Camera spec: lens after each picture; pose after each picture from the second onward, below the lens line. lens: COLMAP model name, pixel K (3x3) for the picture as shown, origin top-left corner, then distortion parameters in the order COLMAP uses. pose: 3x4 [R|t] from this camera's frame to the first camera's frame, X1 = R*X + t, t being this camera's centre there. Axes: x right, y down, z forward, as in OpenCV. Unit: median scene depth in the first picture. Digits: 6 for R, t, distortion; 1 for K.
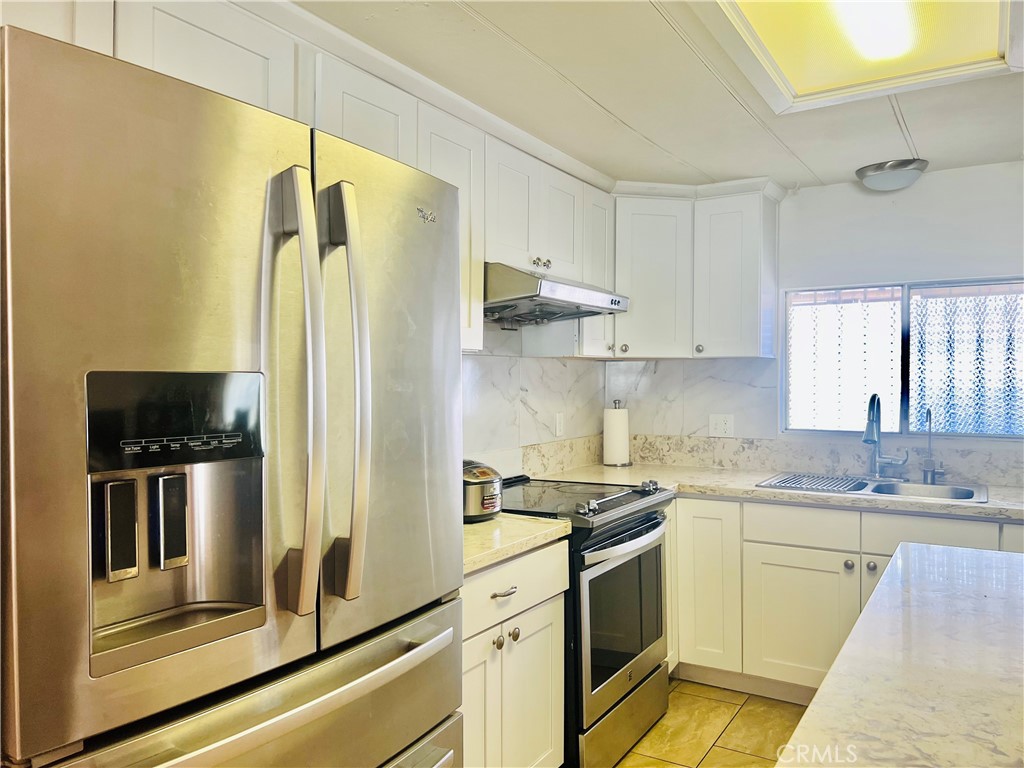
lens RADIAL K [[770.4, 0, 510.9], [0, 770.4, 389.2], [0, 0, 1]] dist [0.065337, -0.085151]
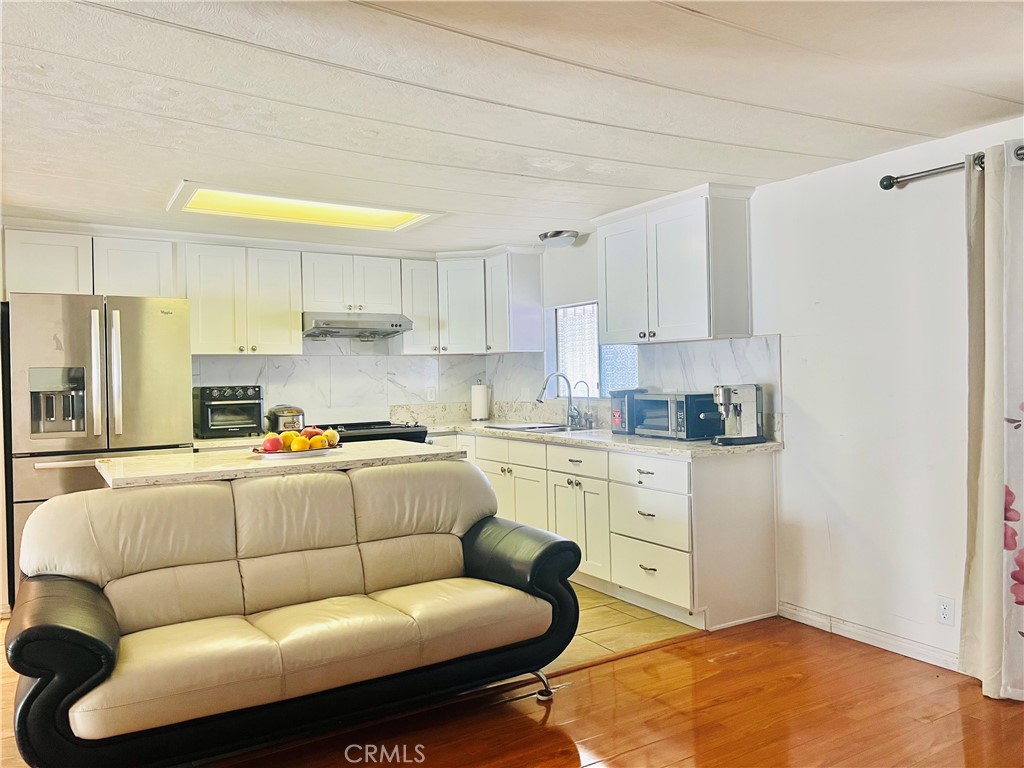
lens RADIAL K [[770.4, 0, 510.8], [0, 770.4, 376.3], [0, 0, 1]] dist [0.065337, -0.085151]
pose [[0.890235, -0.015965, -0.455222, 1.134406], [0.012456, 0.999865, -0.010707, 0.030690], [0.455331, 0.003861, 0.890314, -0.488511]]
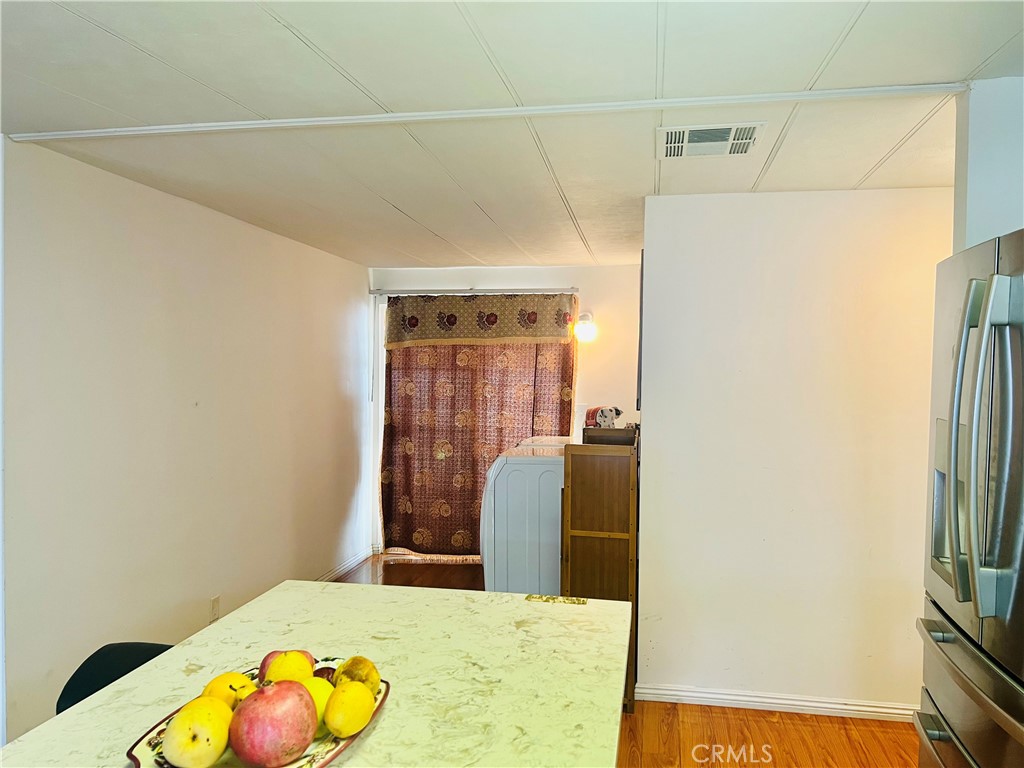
lens RADIAL K [[770.4, 0, 516.6], [0, 770.4, 393.2], [0, 0, 1]] dist [0.065337, -0.085151]
pose [[-0.931936, 0.005215, -0.362585, 0.367348], [-0.013580, 0.998693, 0.049268, -0.052212], [0.362368, 0.050839, -0.930648, 0.748108]]
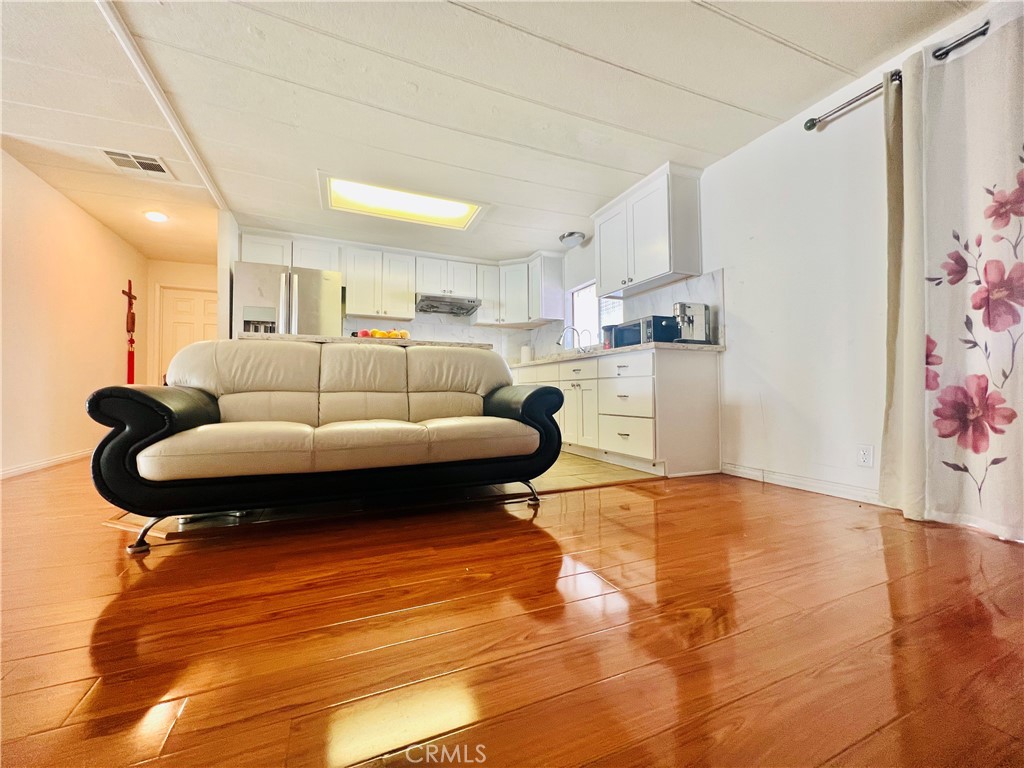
lens RADIAL K [[412.0, 0, 510.1], [0, 412.0, 382.7], [0, 0, 1]] dist [-0.004511, 0.001473]
pose [[0.817301, -0.018293, -0.575920, 1.089269], [-0.004339, 0.999272, -0.037897, 0.243398], [0.576194, 0.033472, 0.816627, -0.196855]]
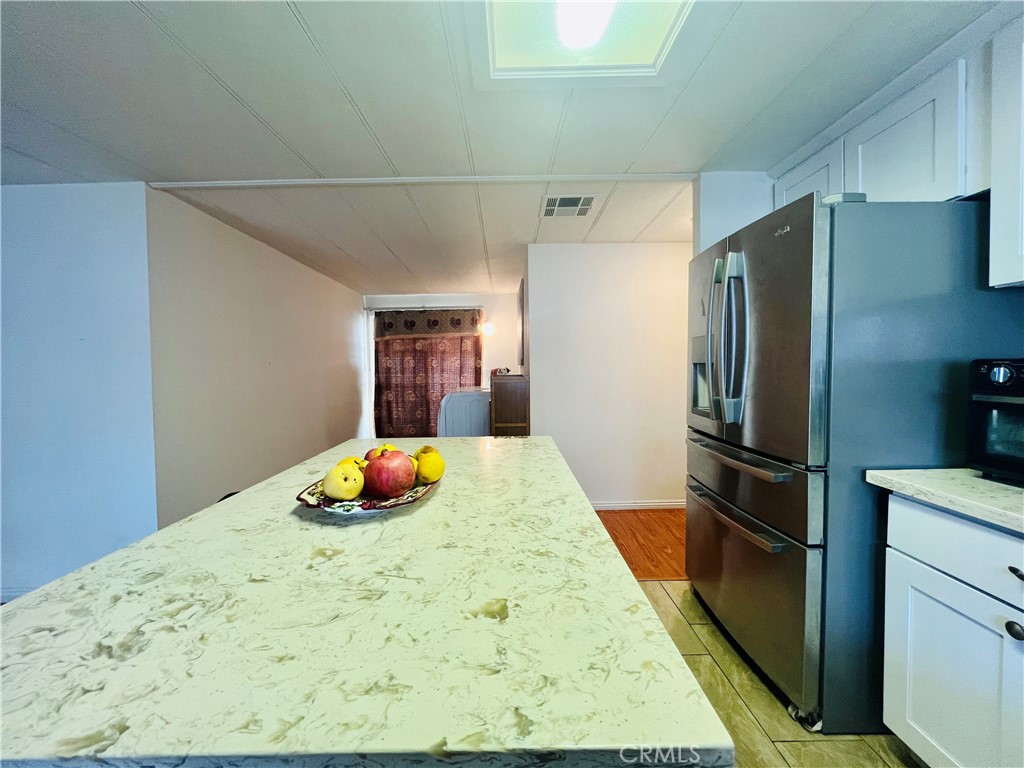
lens RADIAL K [[412.0, 0, 513.8], [0, 412.0, 383.1], [0, 0, 1]] dist [-0.004511, 0.001473]
pose [[-0.847105, 0.037074, -0.530130, 0.421352], [0.008502, 0.998381, 0.056235, 0.024992], [0.531357, 0.043130, -0.846049, 0.700375]]
